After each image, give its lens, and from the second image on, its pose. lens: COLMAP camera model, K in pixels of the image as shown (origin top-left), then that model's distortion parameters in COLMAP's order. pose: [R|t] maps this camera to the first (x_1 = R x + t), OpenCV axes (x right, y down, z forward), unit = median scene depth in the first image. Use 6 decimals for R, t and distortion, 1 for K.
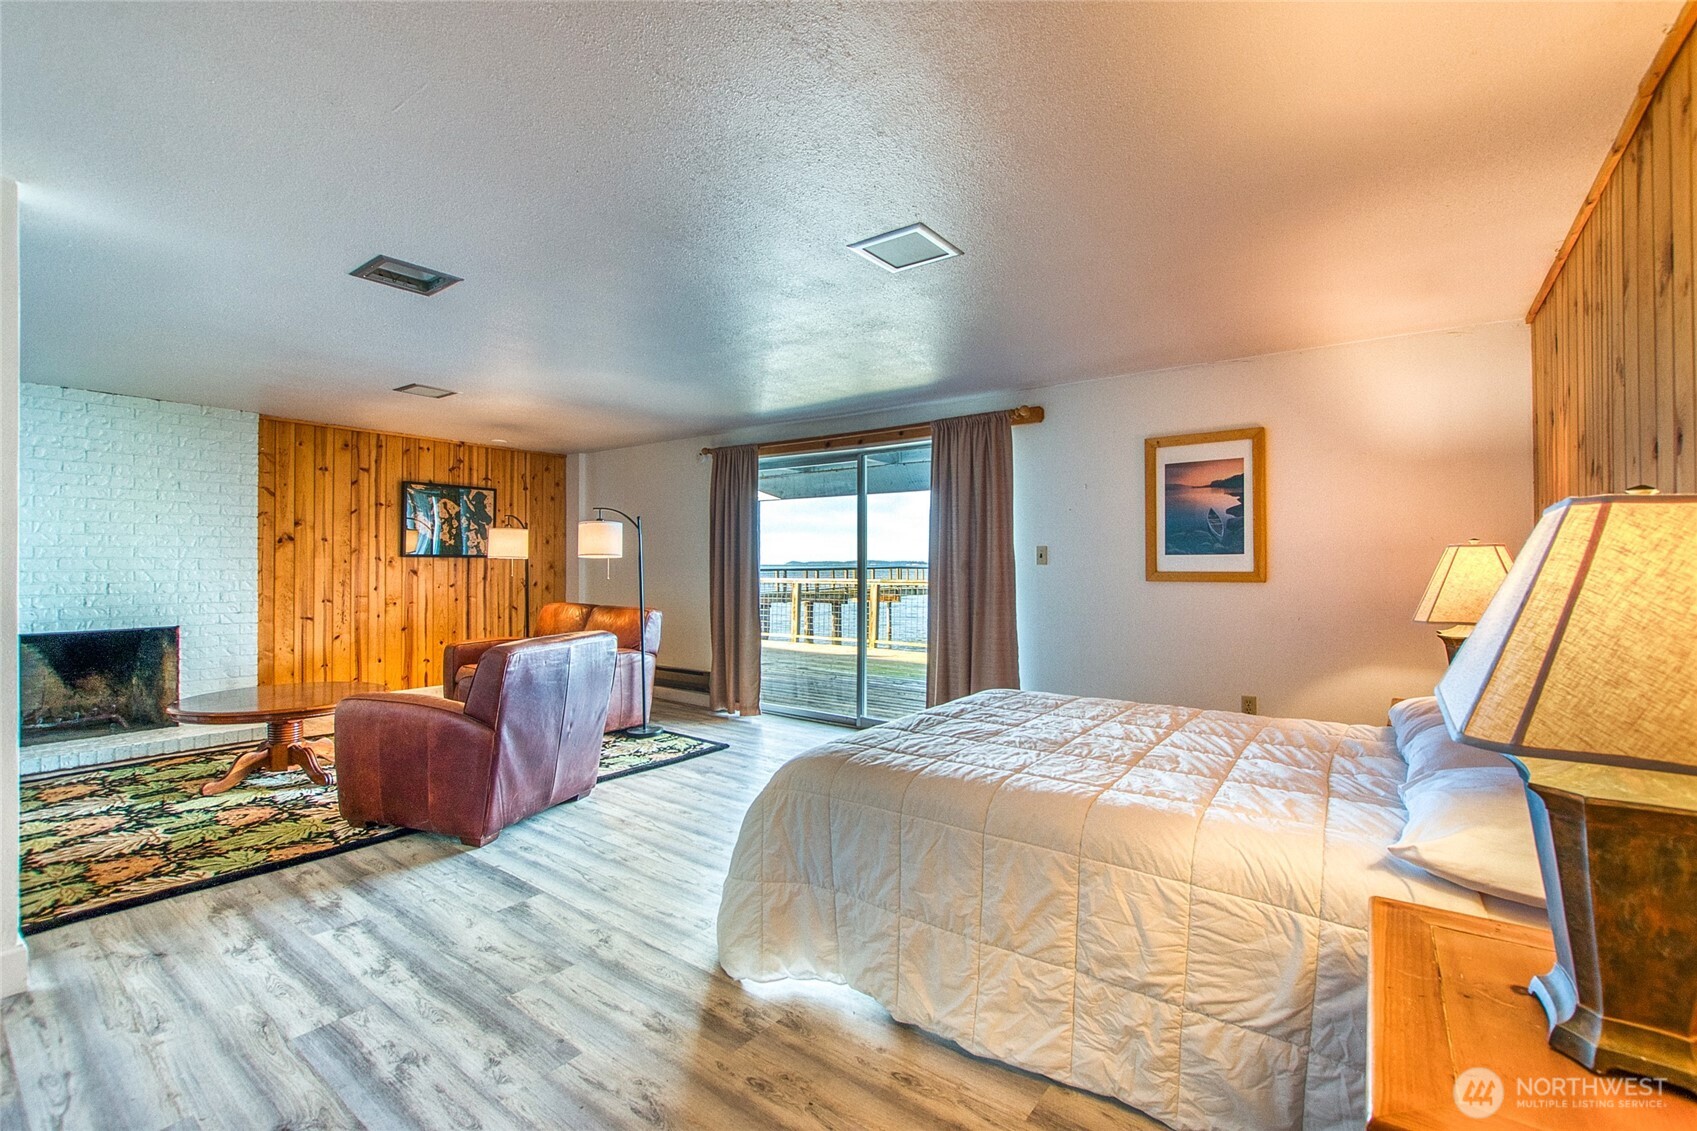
lens RADIAL K [[722.3, 0, 858.1], [0, 722.3, 559.0], [0, 0, 1]] dist [-0.029551, 0.008715]
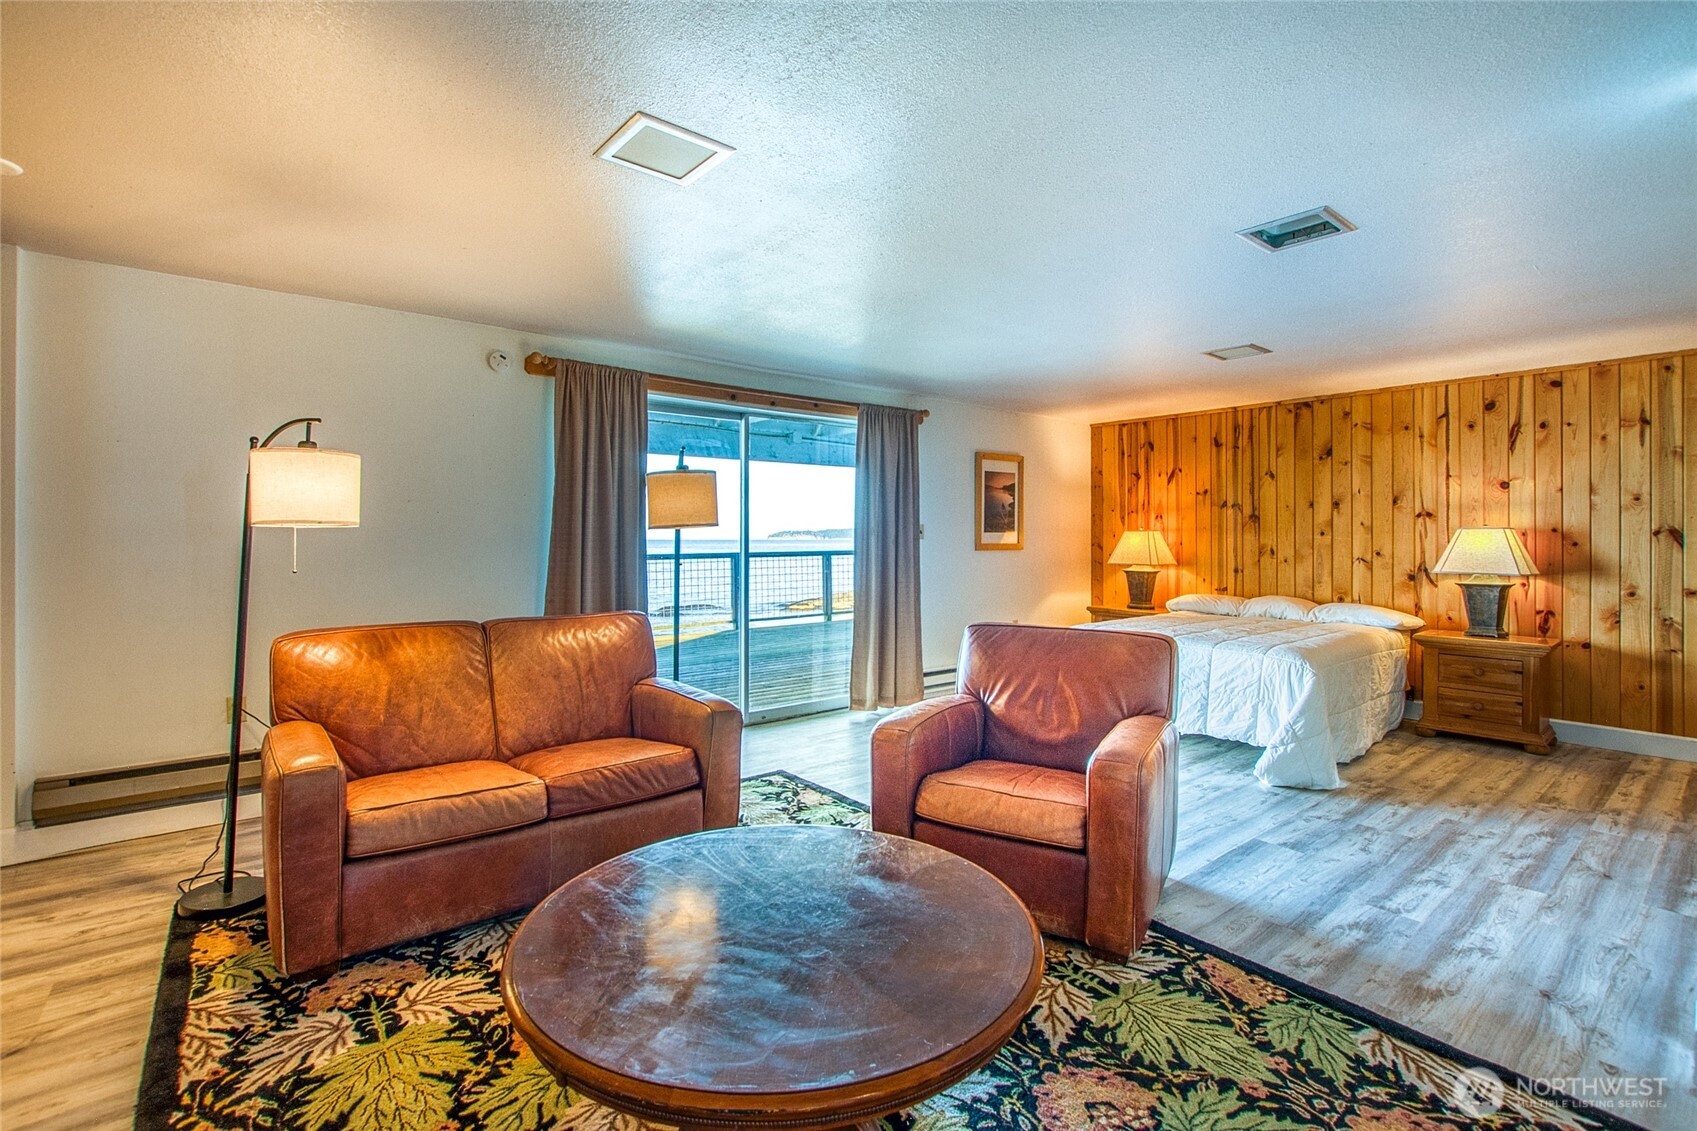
lens RADIAL K [[752.7, 0, 847.8], [0, 752.7, 514.5], [0, 0, 1]] dist [-0.025409, 0.007956]
pose [[0.270163, 0.030685, 0.962326, -1.655633], [-0.012569, 0.999519, -0.028342, 0.007754], [-0.962733, -0.004438, 0.270419, 1.241887]]
